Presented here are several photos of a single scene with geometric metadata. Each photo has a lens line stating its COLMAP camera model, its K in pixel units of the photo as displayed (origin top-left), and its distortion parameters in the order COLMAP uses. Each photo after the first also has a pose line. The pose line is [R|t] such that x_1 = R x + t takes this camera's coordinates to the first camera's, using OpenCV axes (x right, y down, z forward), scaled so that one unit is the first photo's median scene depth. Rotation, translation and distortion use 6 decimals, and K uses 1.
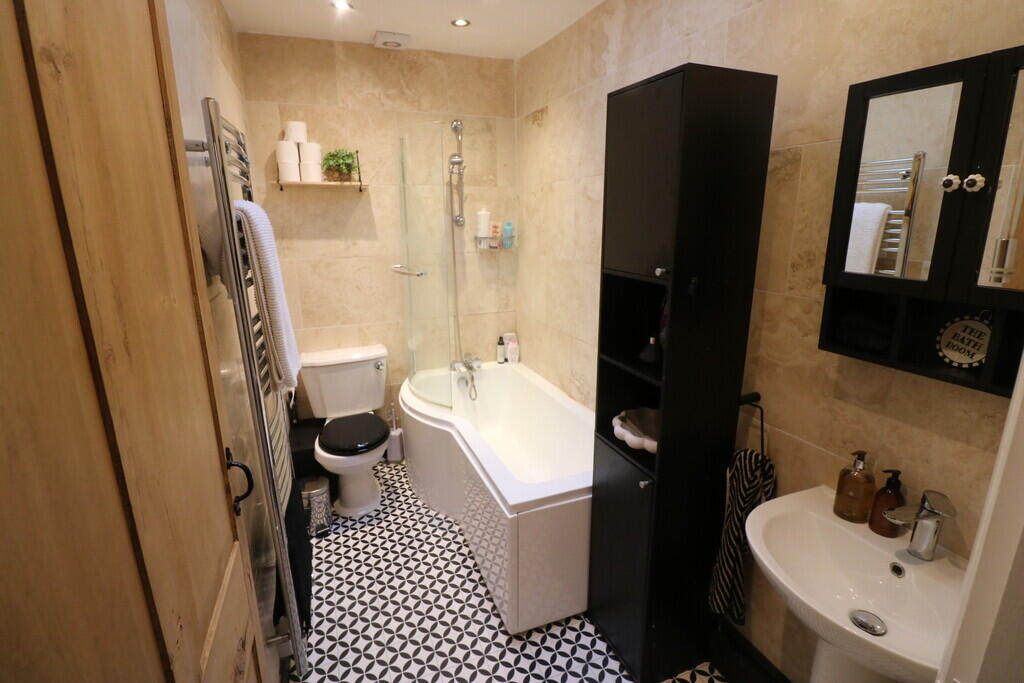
lens RADIAL K [[475.4, 0, 511.9], [0, 475.4, 330.2], [0, 0, 1]] dist [0.004507, -0.015395]
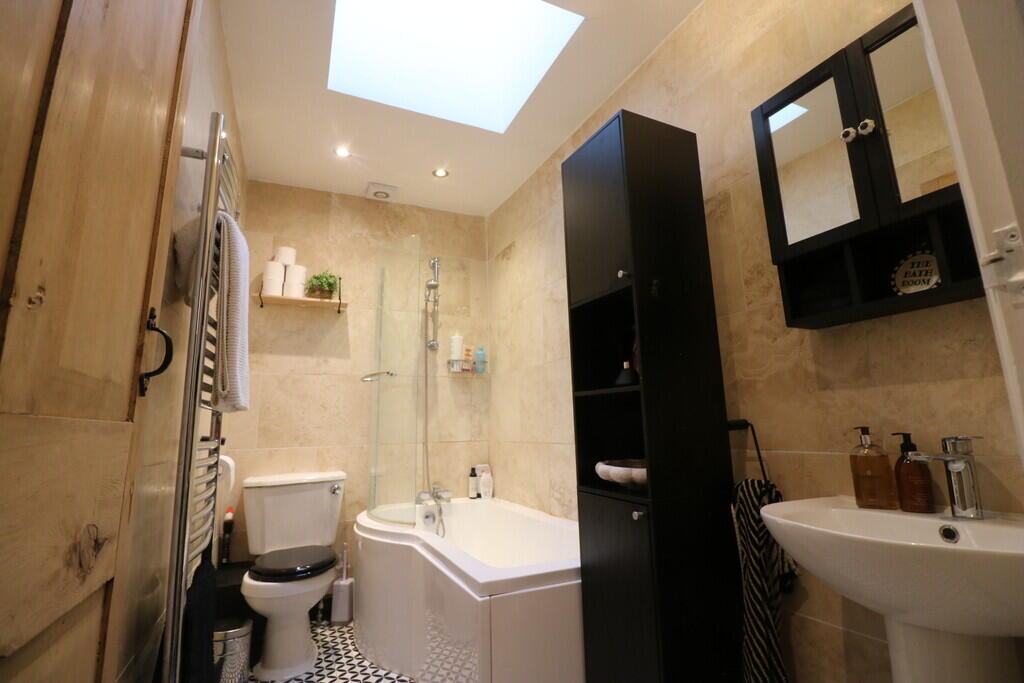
lens RADIAL K [[475.4, 0, 511.9], [0, 475.4, 330.2], [0, 0, 1]] dist [0.004507, -0.015395]
pose [[0.998590, -0.007183, 0.052596, 0.007281], [0.028920, 0.904470, -0.425555, 0.225336], [-0.044514, 0.426476, 0.903403, 0.062483]]
